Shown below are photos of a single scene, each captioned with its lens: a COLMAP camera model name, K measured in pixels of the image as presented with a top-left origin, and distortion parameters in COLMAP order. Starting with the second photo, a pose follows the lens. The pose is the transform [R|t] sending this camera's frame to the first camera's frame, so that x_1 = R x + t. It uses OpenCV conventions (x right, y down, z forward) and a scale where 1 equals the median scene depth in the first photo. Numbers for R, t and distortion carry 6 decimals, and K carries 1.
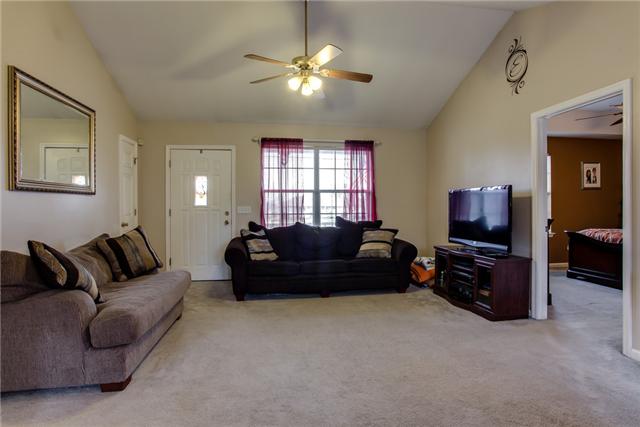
lens RADIAL K [[351.3, 0, 320.4], [0, 351.3, 210.1], [0, 0, 1]] dist [-0.017657, 0.000412]
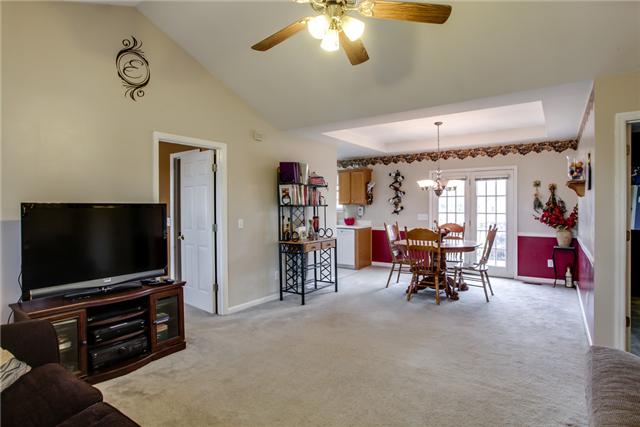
lens RADIAL K [[351.3, 0, 323.0], [0, 351.3, 209.3], [0, 0, 1]] dist [-0.017657, 0.000412]
pose [[-0.728064, 0.005318, 0.685488, -0.398490], [0.011527, 0.999924, 0.004486, -0.052036], [-0.685412, 0.011168, -0.728070, 1.323656]]
